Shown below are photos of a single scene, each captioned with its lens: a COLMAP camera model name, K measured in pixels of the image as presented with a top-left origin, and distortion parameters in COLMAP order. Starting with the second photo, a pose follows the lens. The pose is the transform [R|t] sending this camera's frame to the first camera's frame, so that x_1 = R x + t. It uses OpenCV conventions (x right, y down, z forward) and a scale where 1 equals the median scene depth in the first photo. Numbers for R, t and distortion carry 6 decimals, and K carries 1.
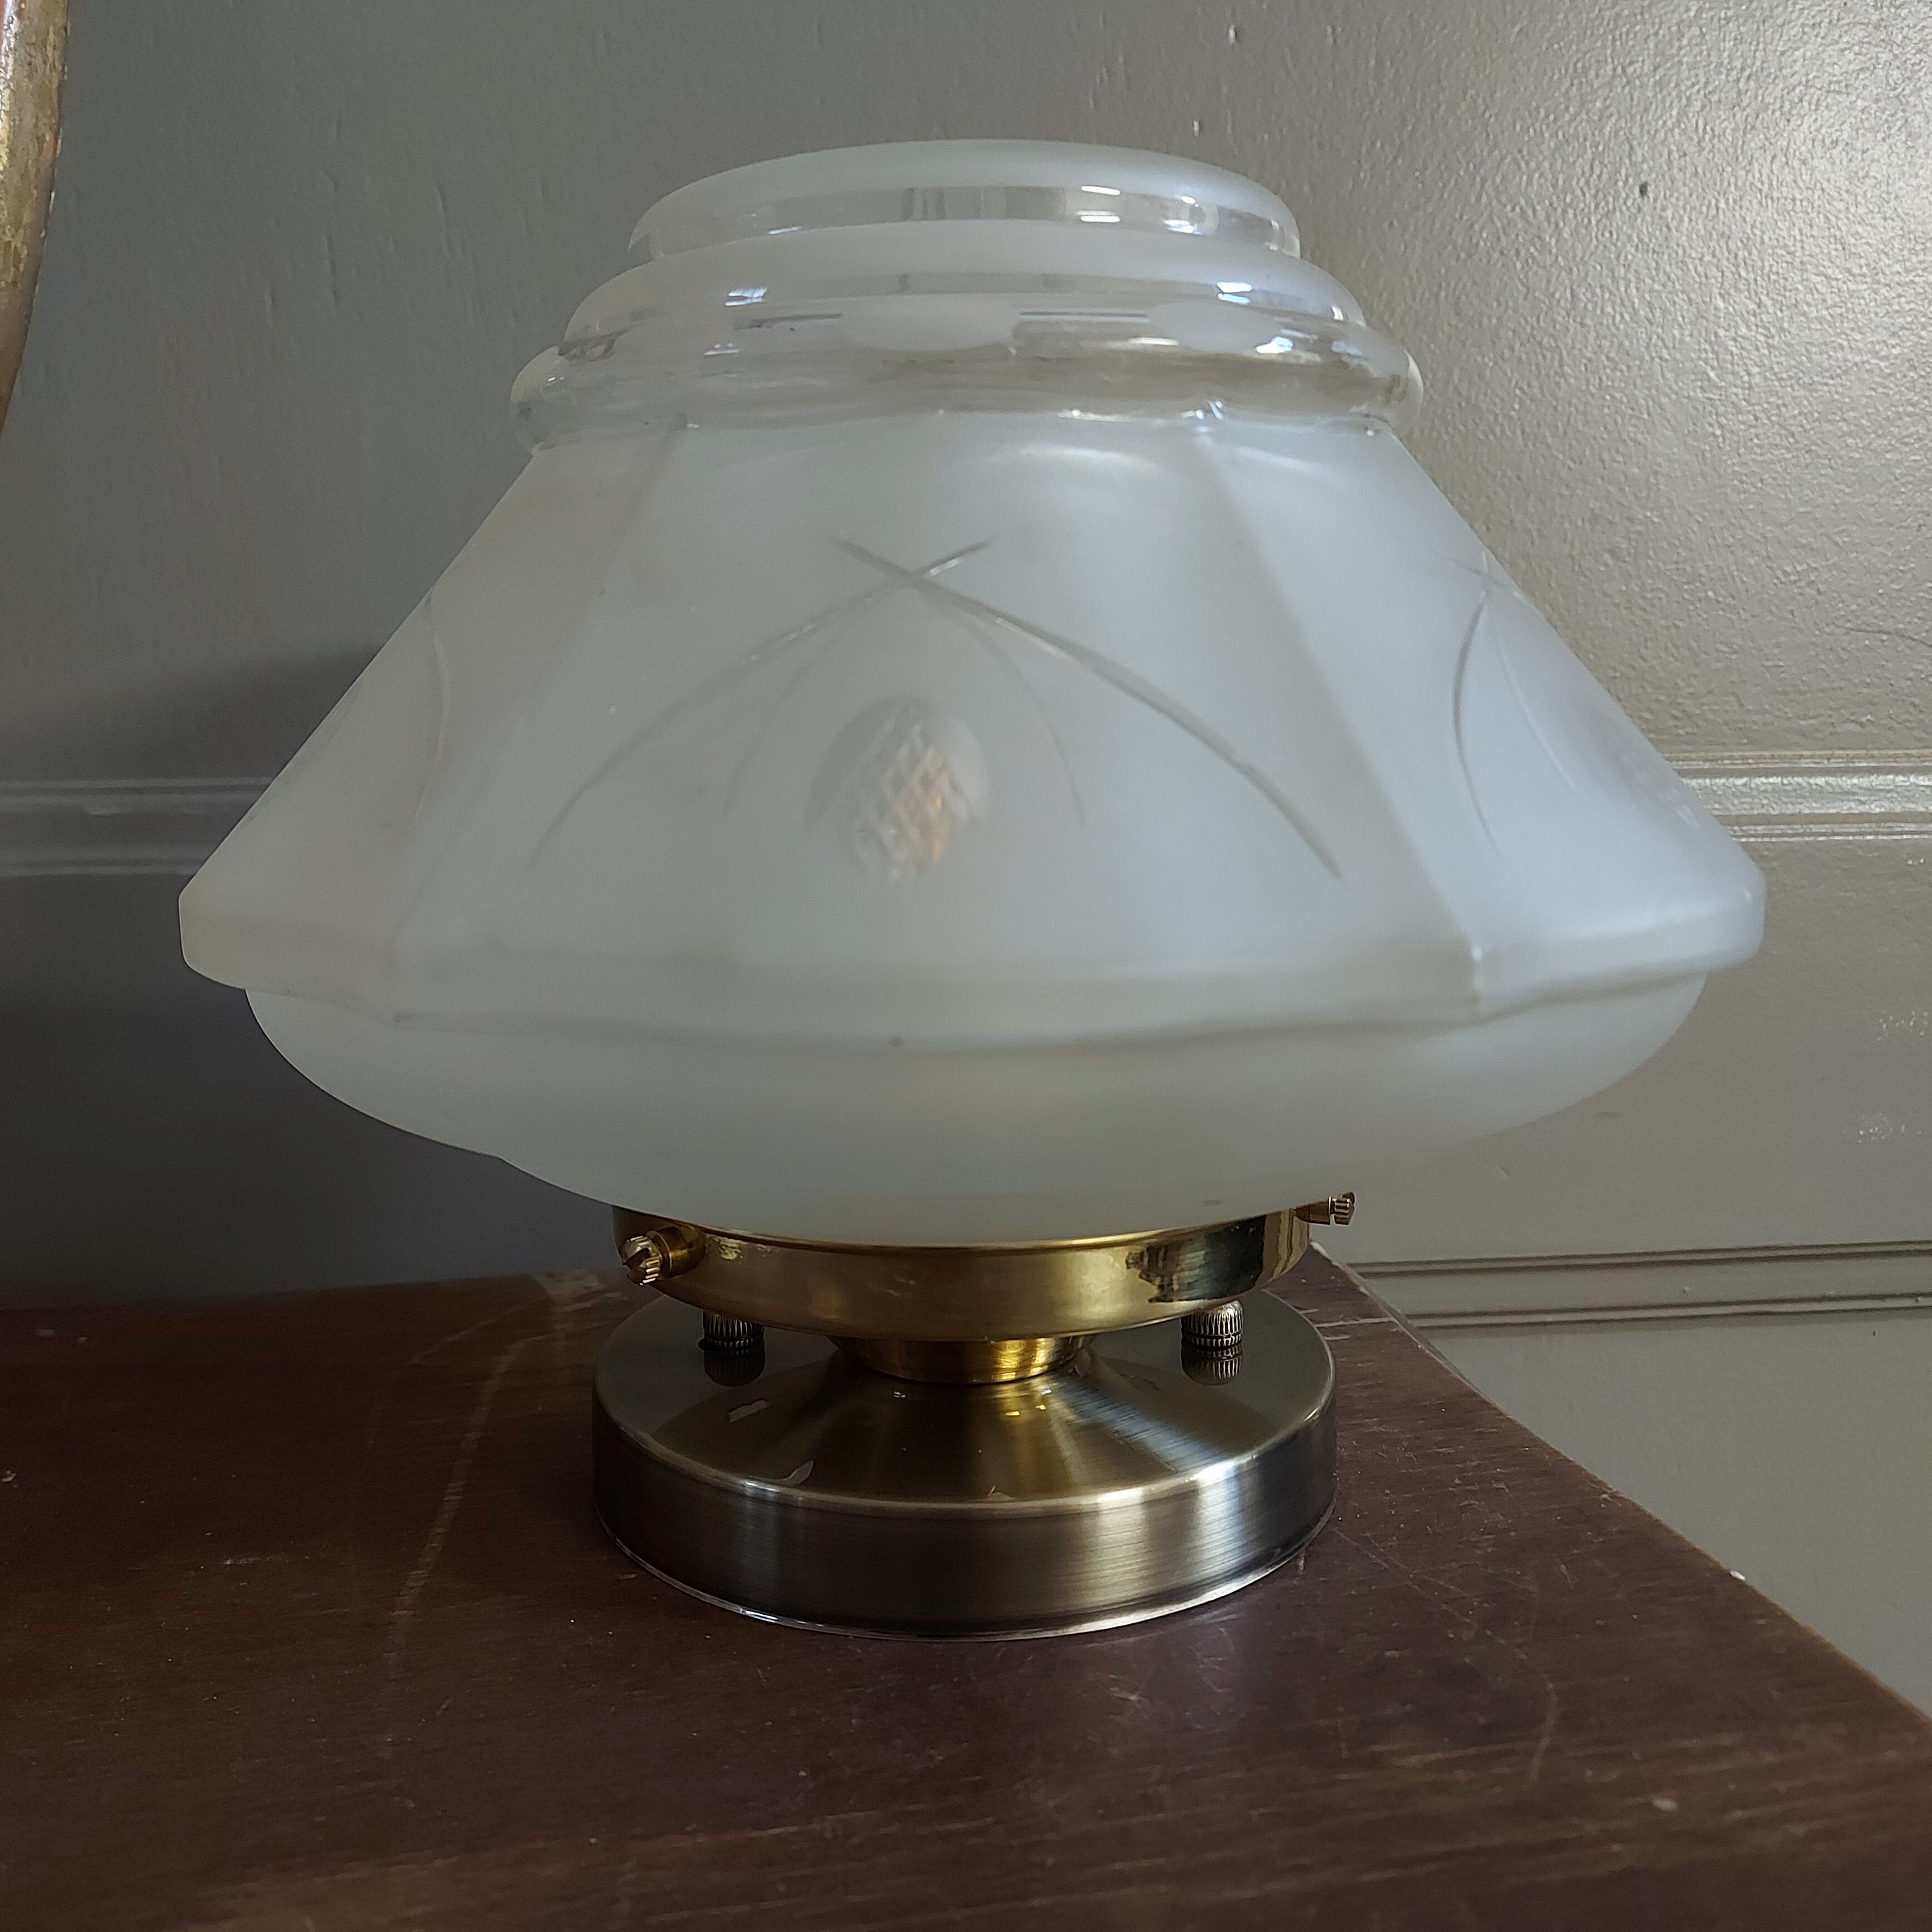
lens RADIAL K [[1781.2, 0, 966.0], [0, 1781.2, 966.0], [0, 0, 1]] dist [0.029160, -0.013074]
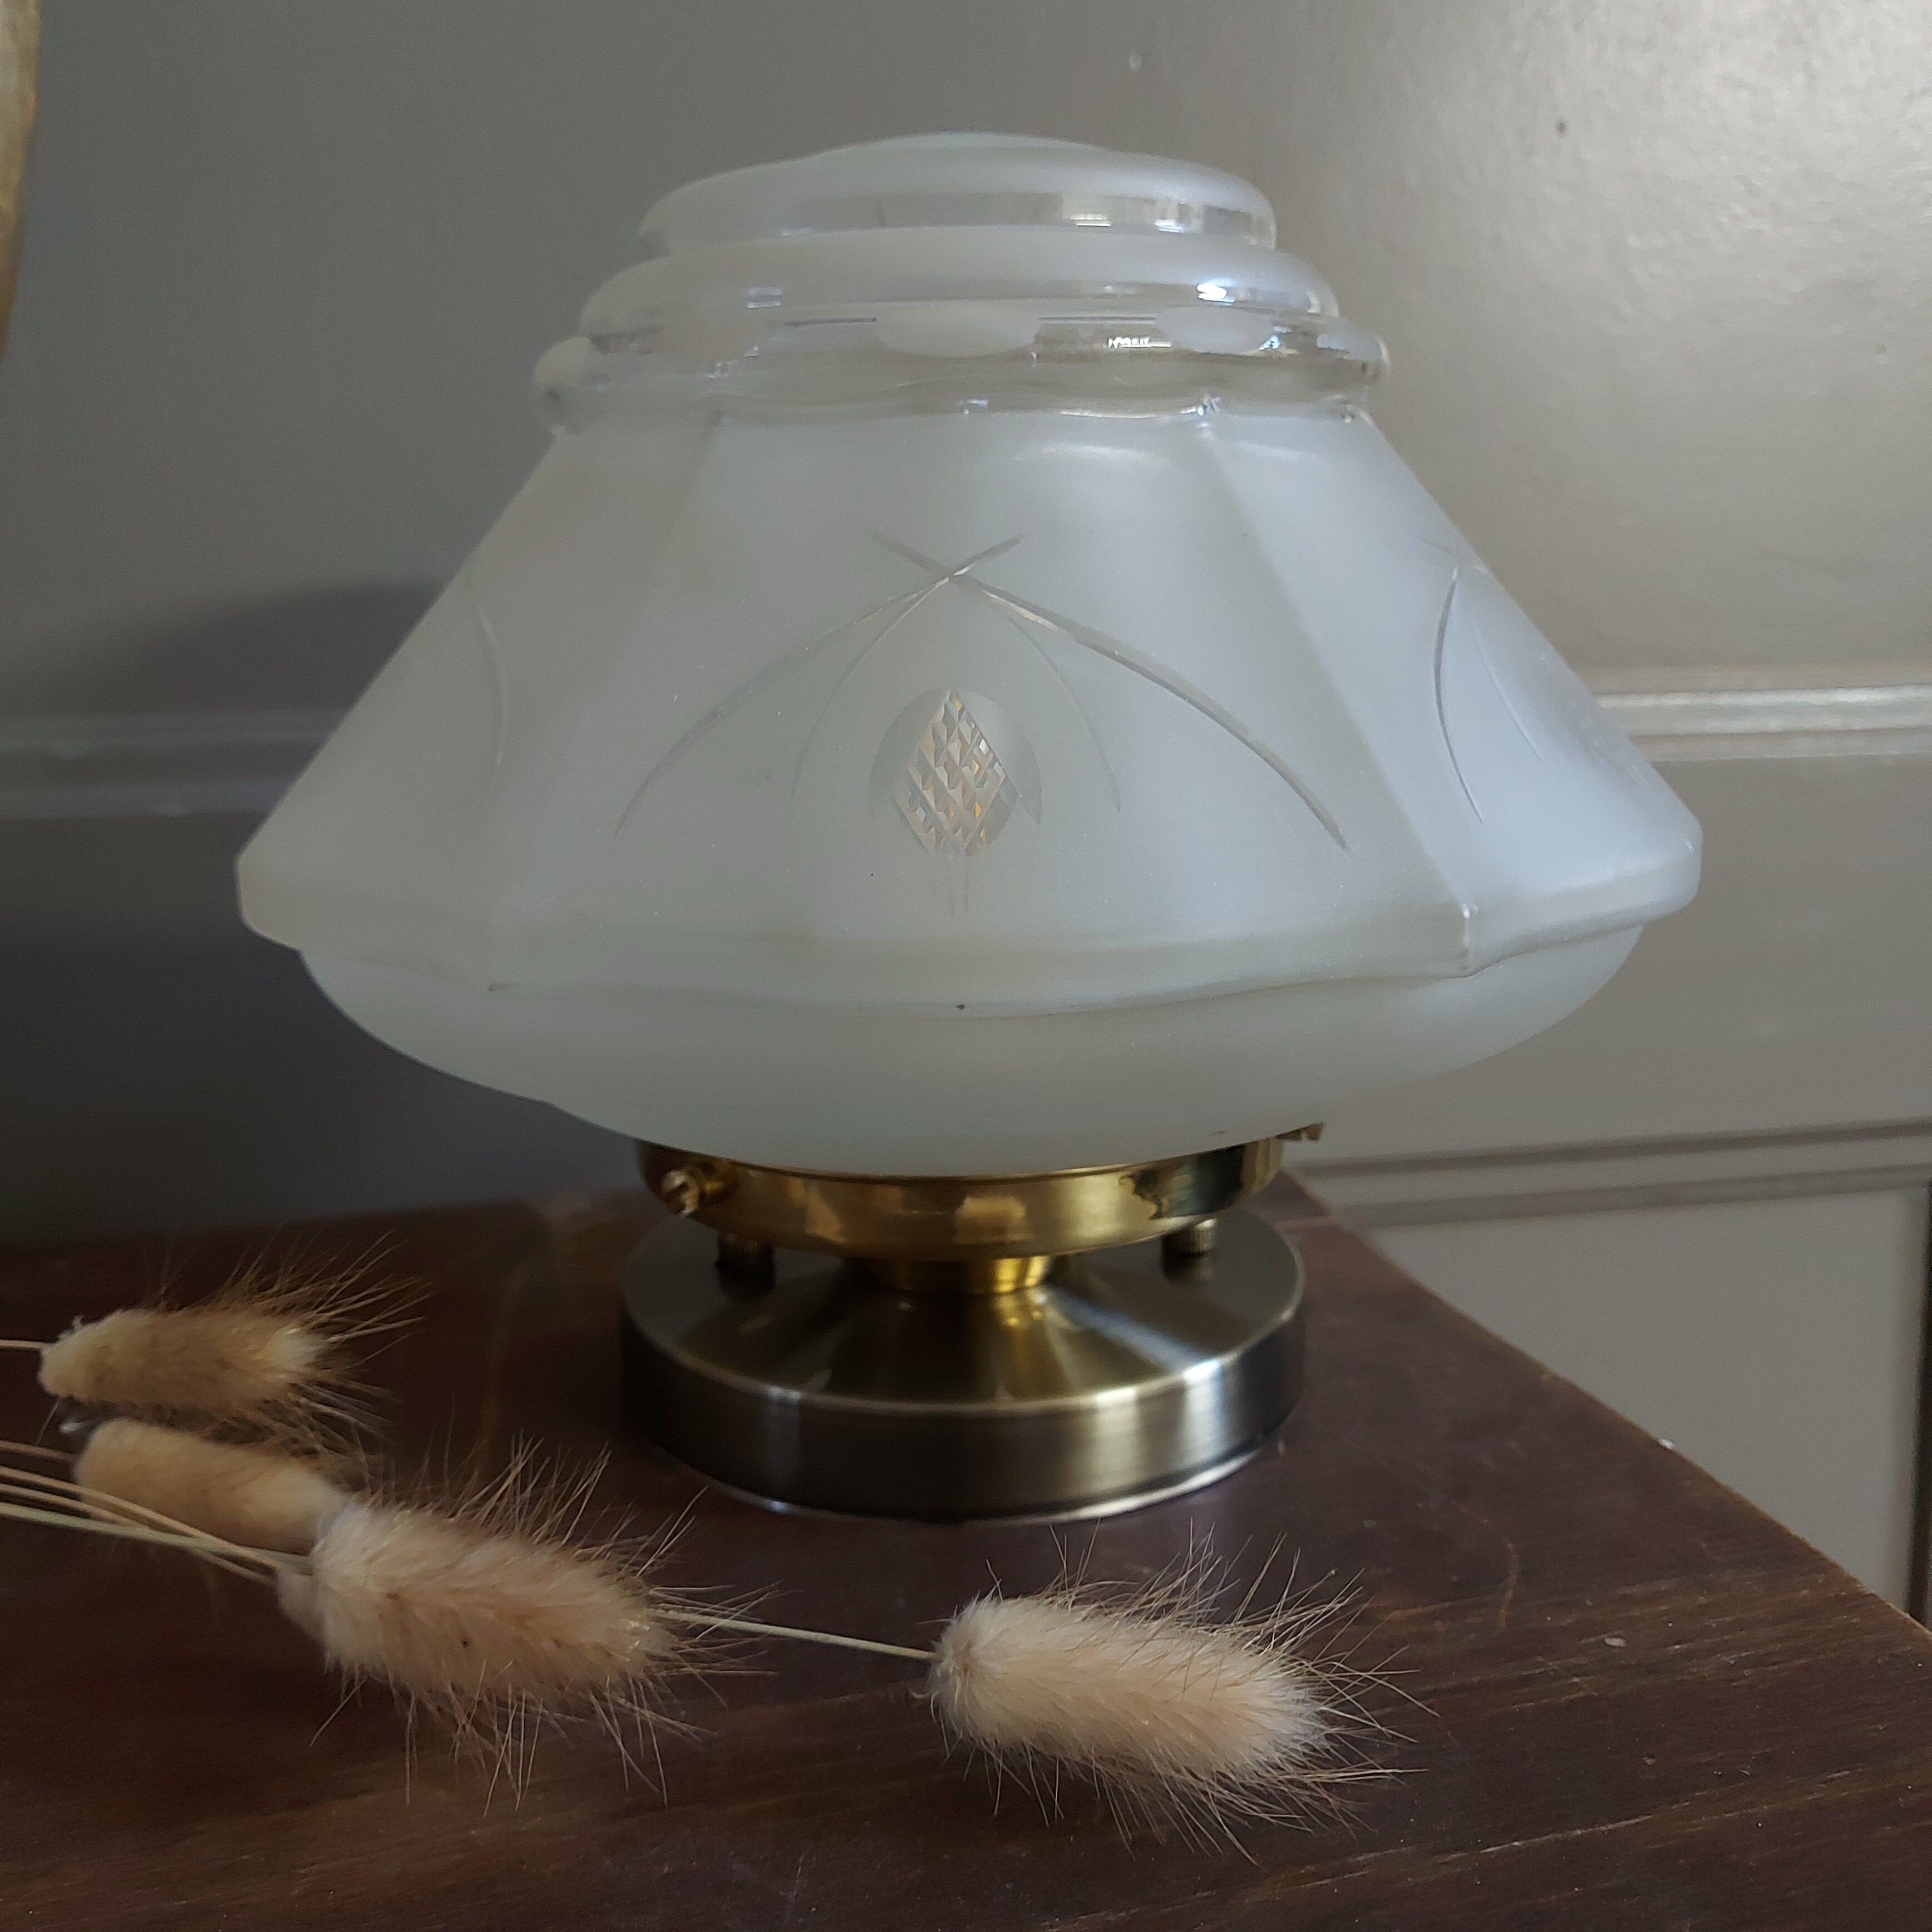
lens RADIAL K [[1802.5, 0, 950.7], [0, 1802.5, 957.9], [0, 0, 1]] dist [0.002429, 0.012974]
pose [[0.998358, -0.019084, 0.054013, -0.076052], [0.016001, 0.998249, 0.056944, -0.037253], [-0.055005, -0.055987, 0.996915, -0.088947]]
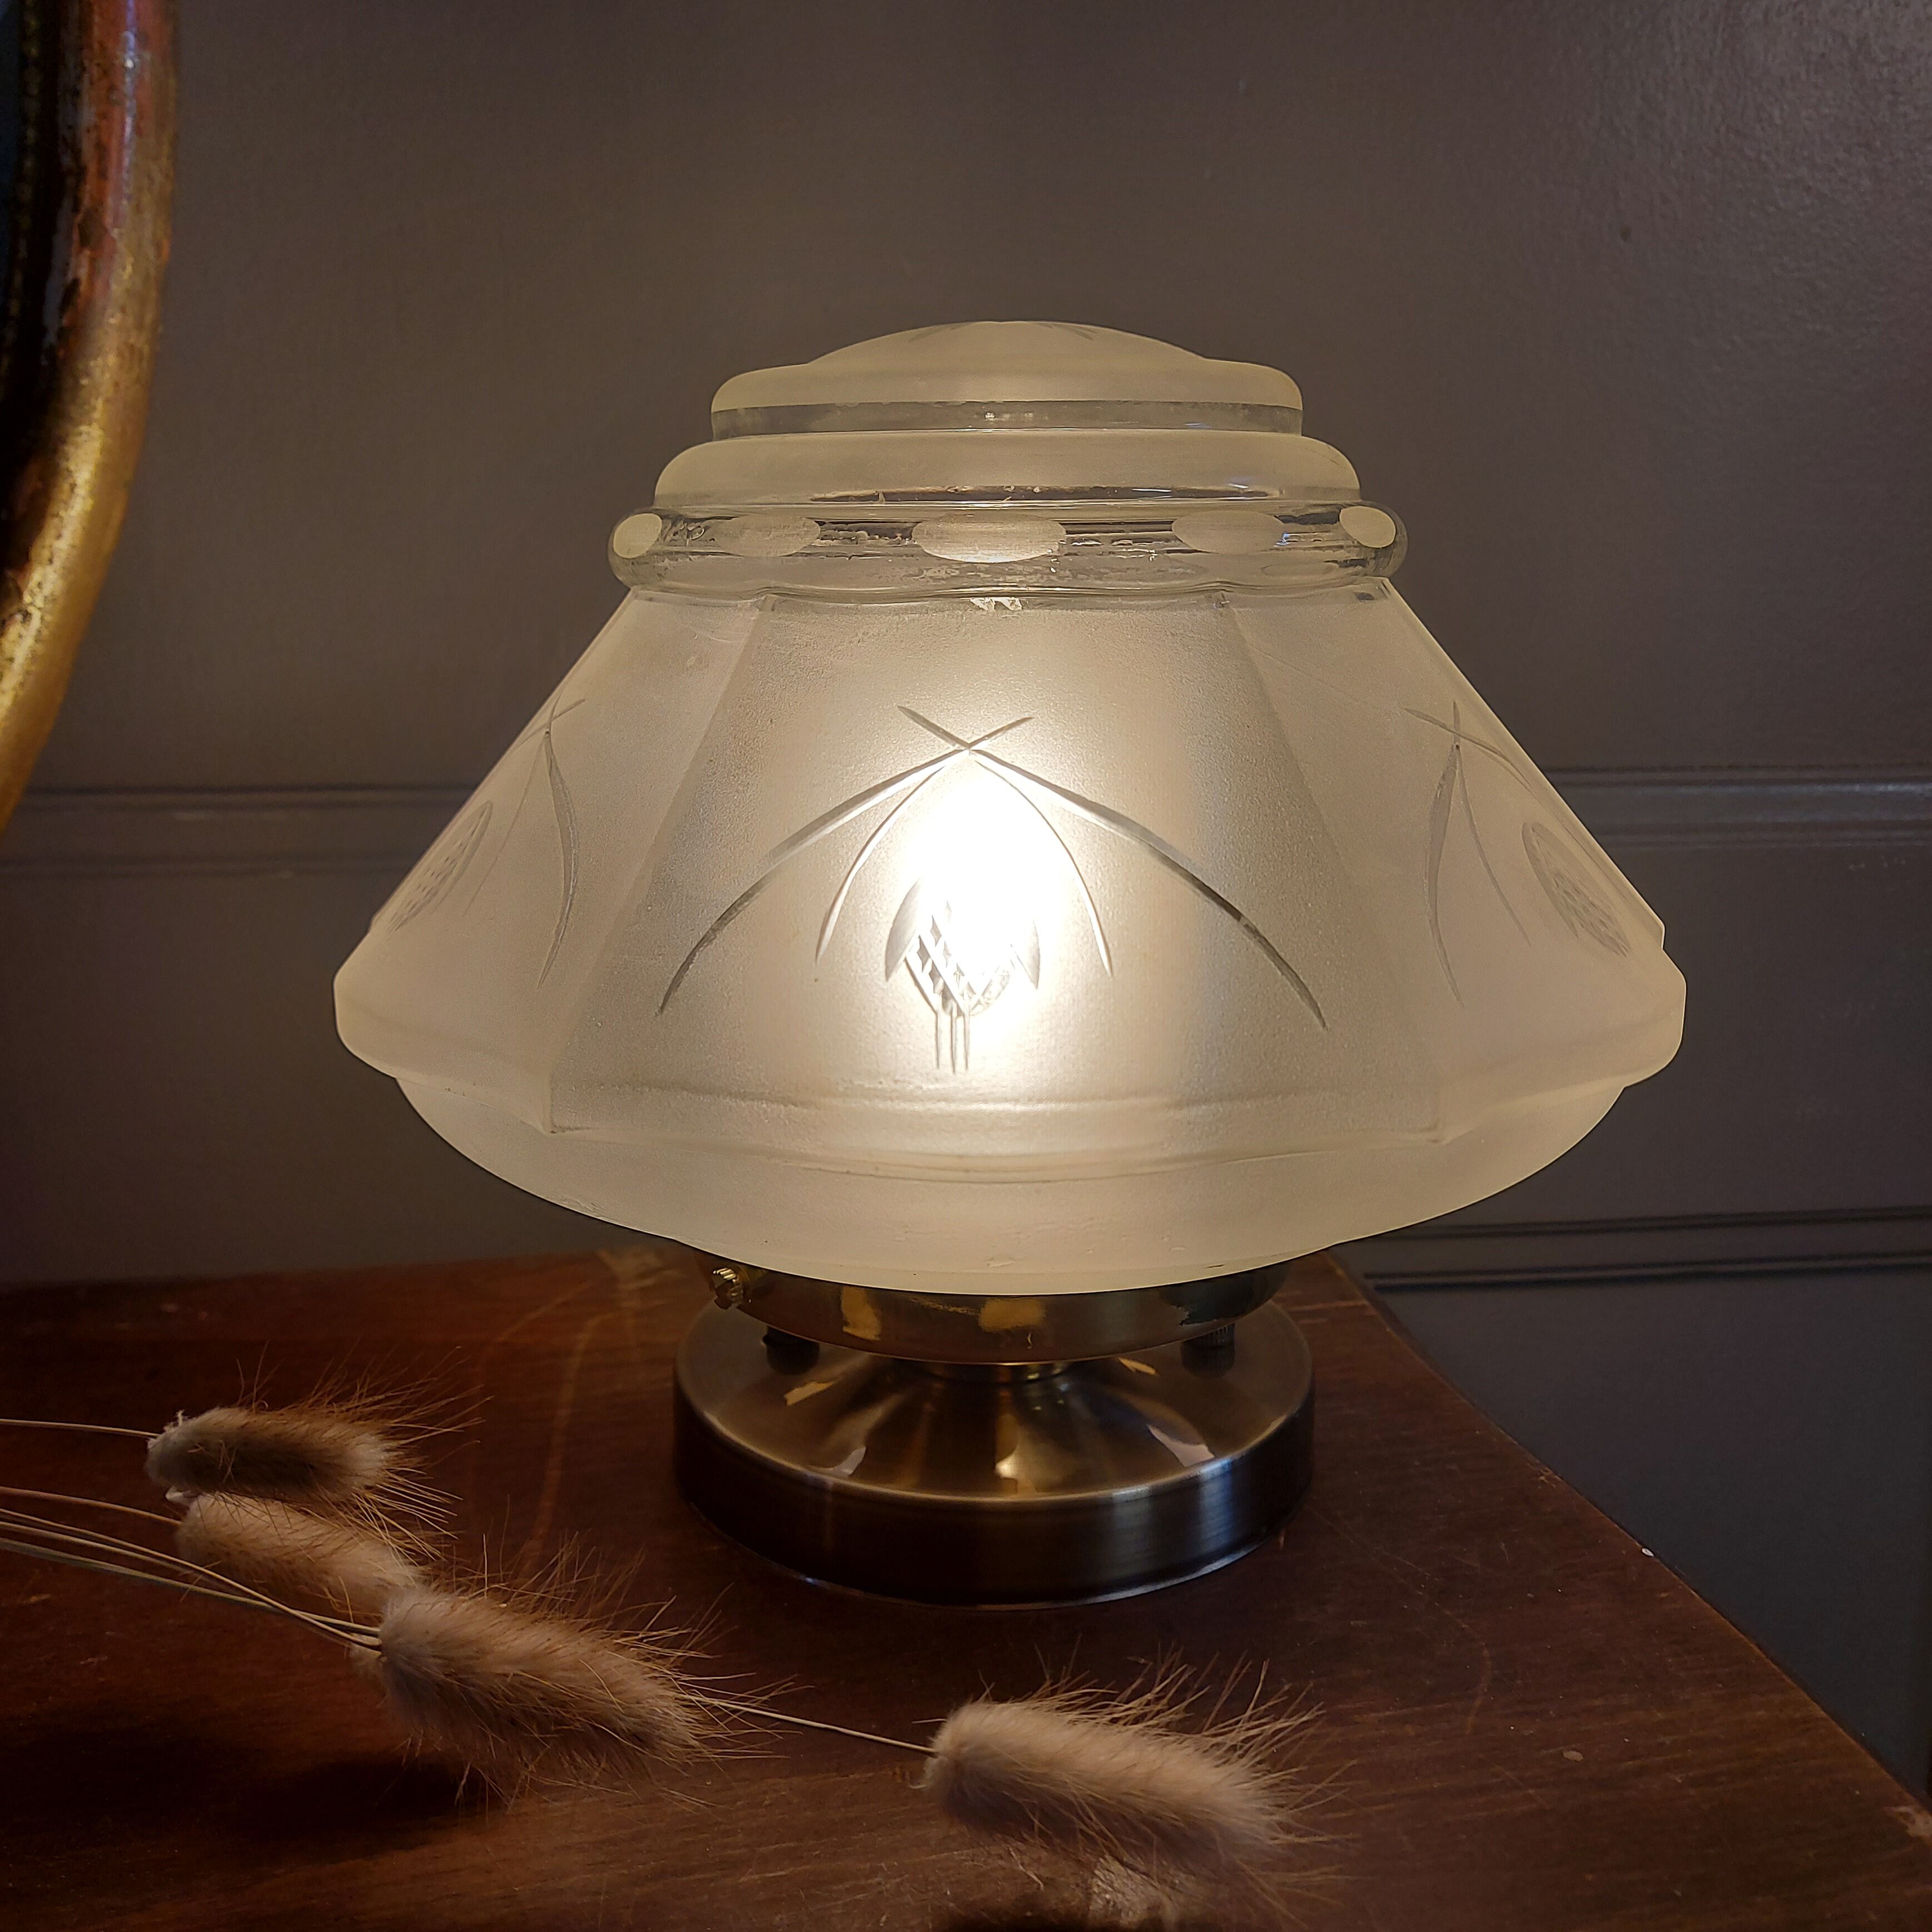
lens RADIAL K [[1781.2, 0, 966.0], [0, 1781.2, 966.0], [0, 0, 1]] dist [0.029160, -0.013074]
pose [[0.999962, 0.005649, 0.006706, -0.034075], [-0.006088, 0.997710, 0.067368, -0.132264], [-0.006310, -0.067406, 0.997706, -0.164547]]
